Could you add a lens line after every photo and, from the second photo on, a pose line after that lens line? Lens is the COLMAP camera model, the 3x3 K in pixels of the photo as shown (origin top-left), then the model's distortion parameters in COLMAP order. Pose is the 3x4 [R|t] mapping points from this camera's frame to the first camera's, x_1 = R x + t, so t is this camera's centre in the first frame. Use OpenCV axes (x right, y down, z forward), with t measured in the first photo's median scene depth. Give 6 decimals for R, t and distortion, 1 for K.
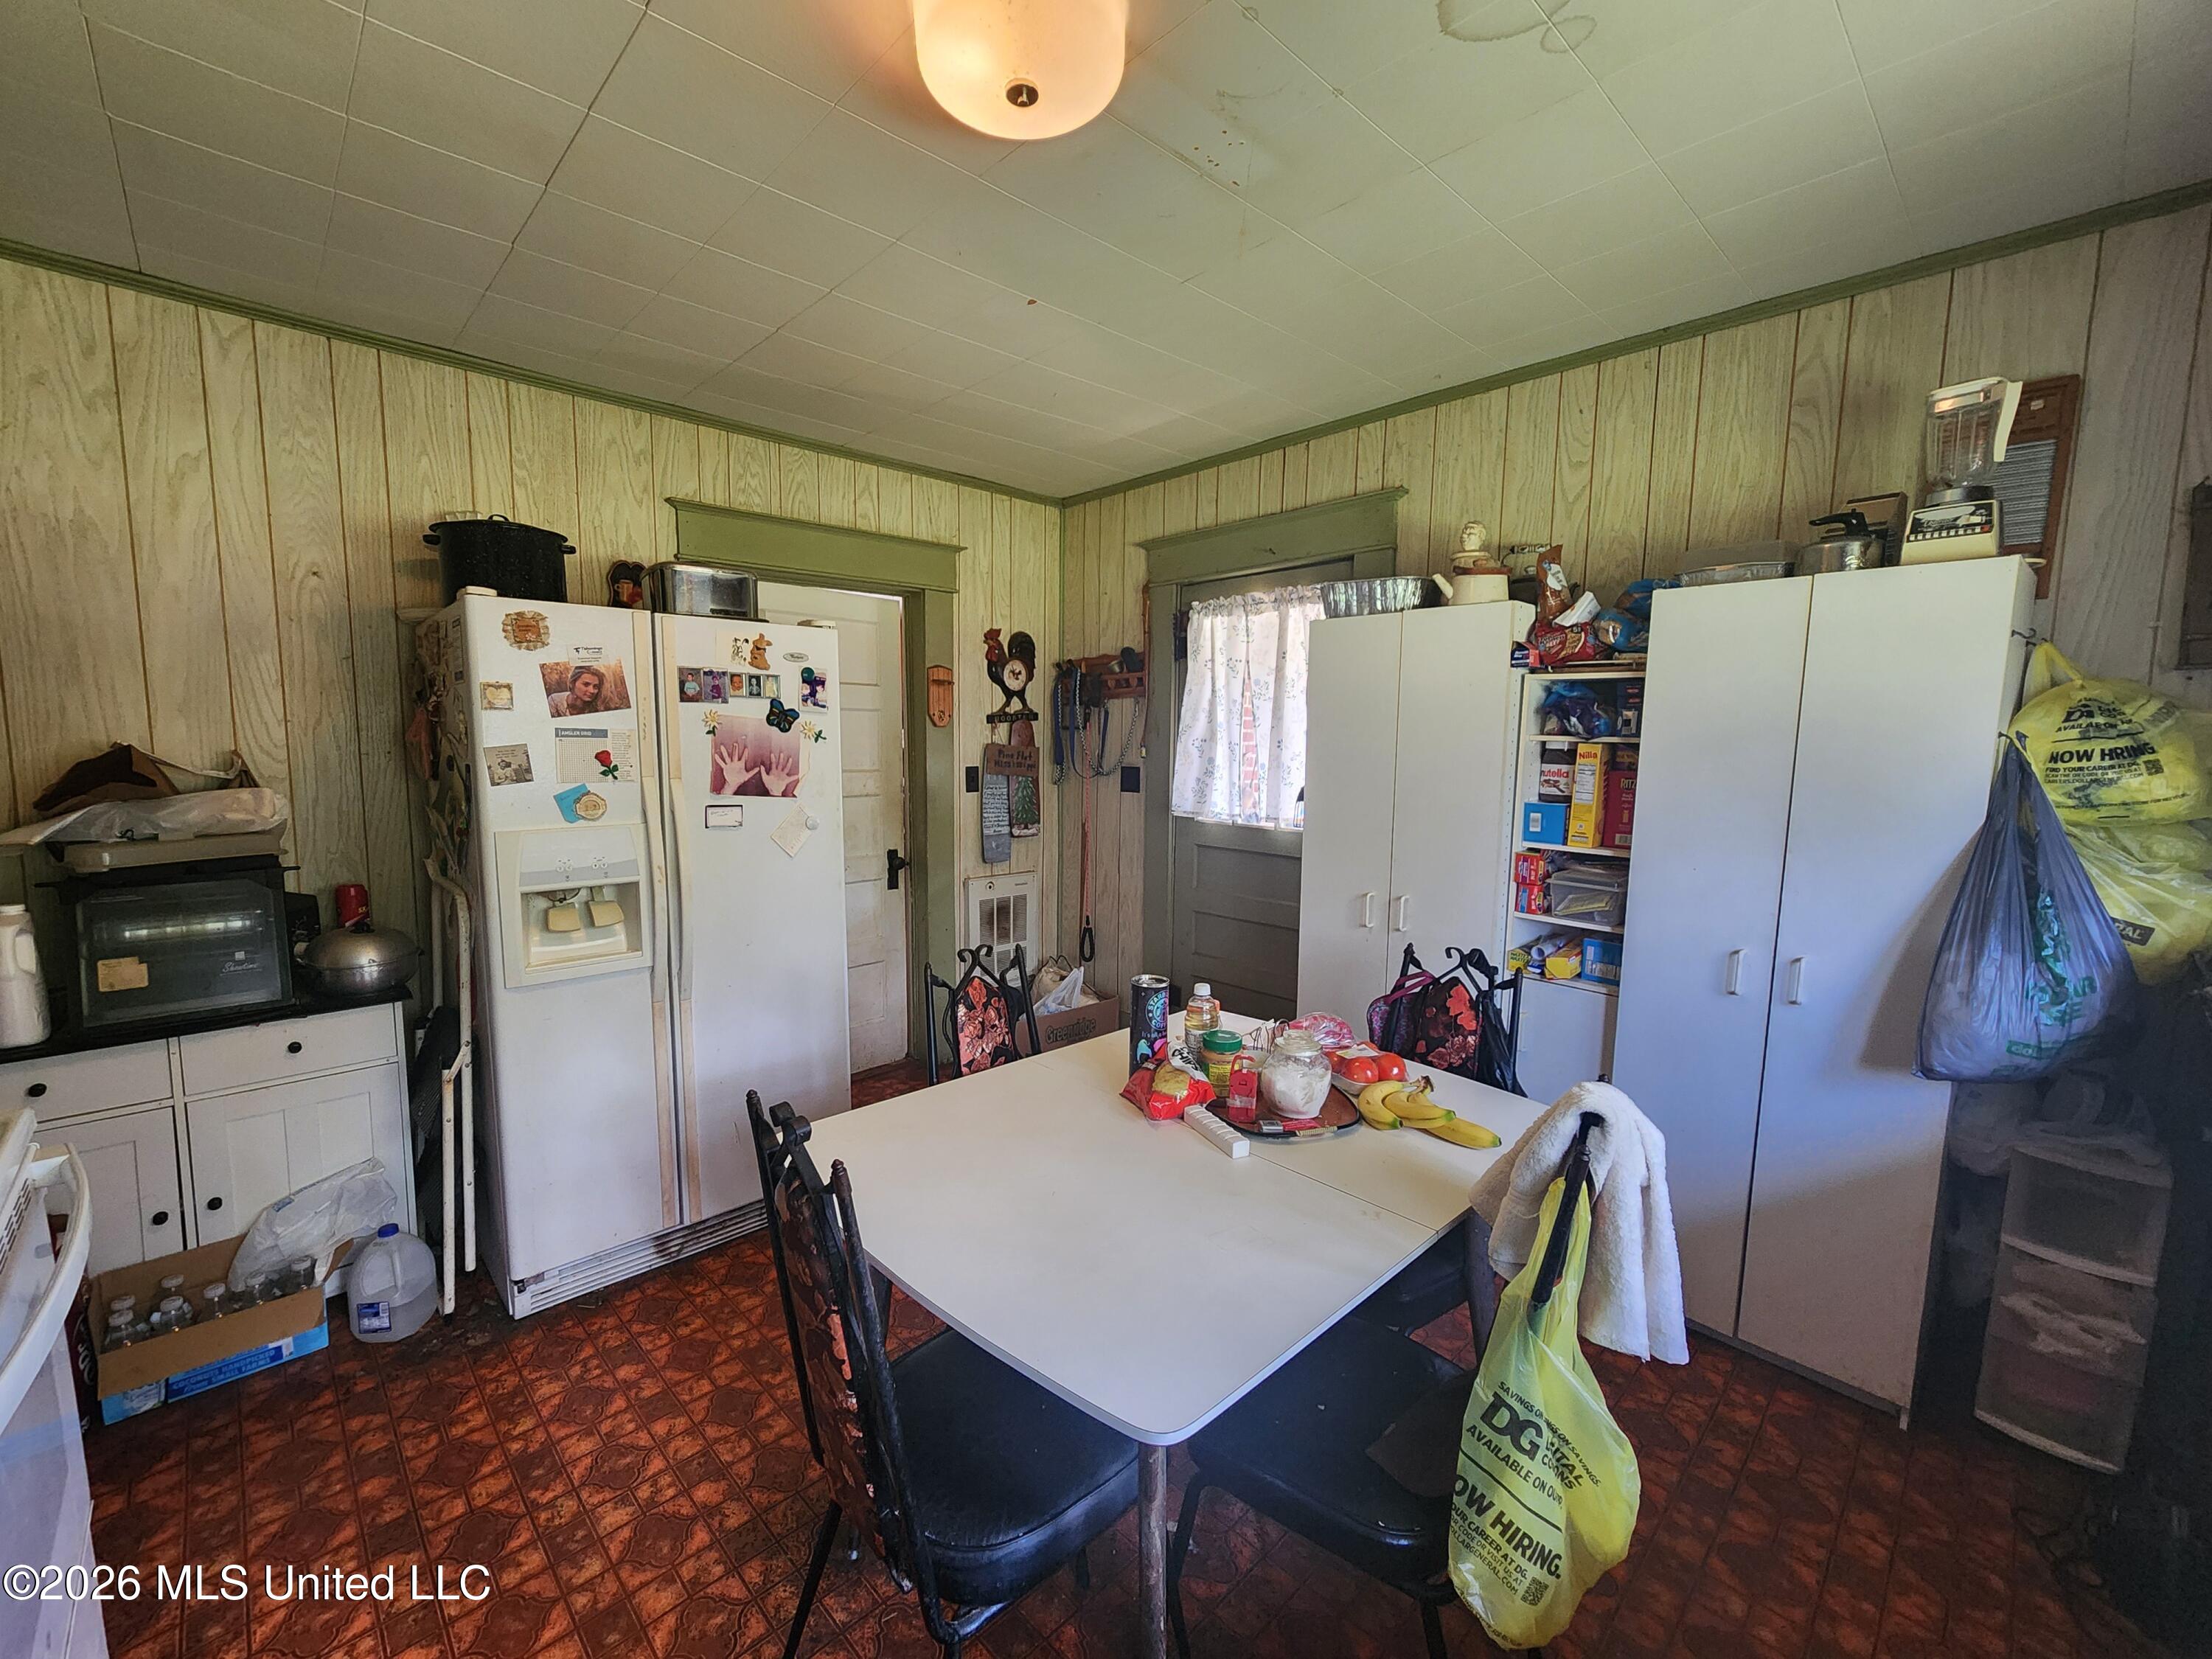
lens RADIAL K [[904.9, 0, 1095.2], [0, 904.9, 835.5], [0, 0, 1]] dist [-0.002771, -0.000514]
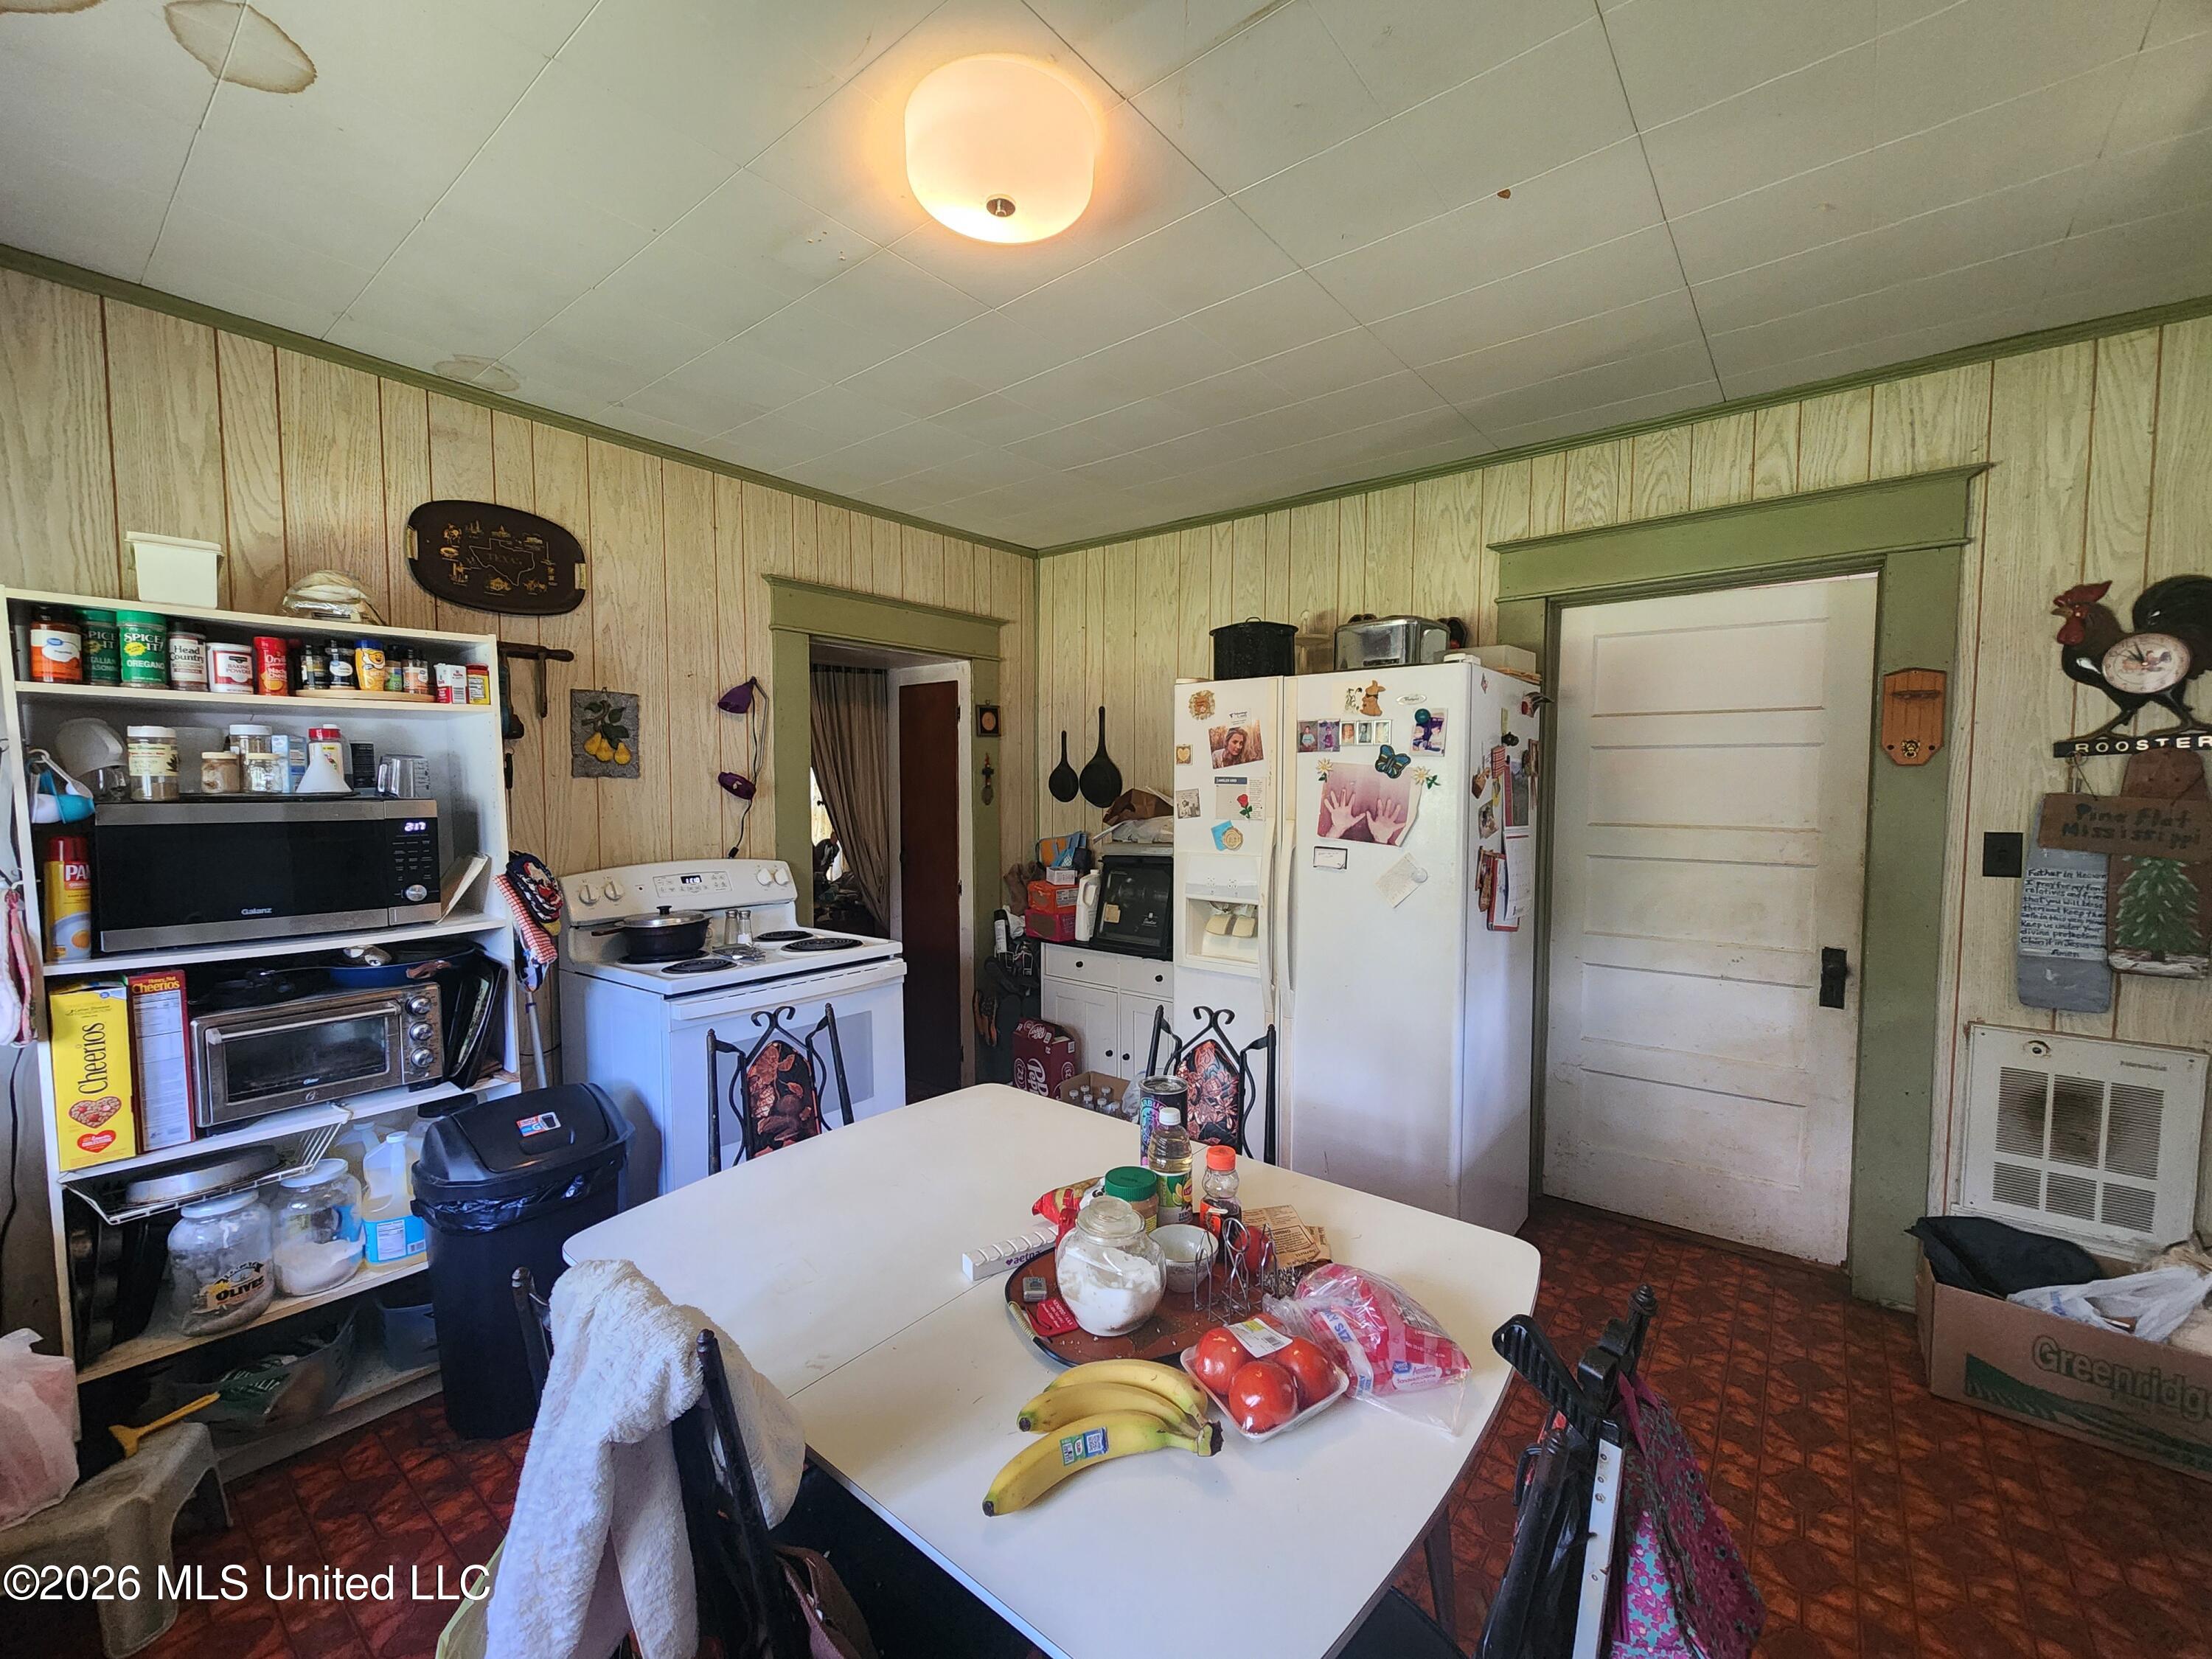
lens RADIAL K [[904.9, 0, 1093.4], [0, 904.9, 832.3], [0, 0, 1]] dist [-0.002771, -0.000514]
pose [[0.125005, 0.050743, -0.990858, 0.487309], [-0.104691, 0.993791, 0.037685, -0.050040], [0.986617, 0.099023, 0.129541, 0.473488]]
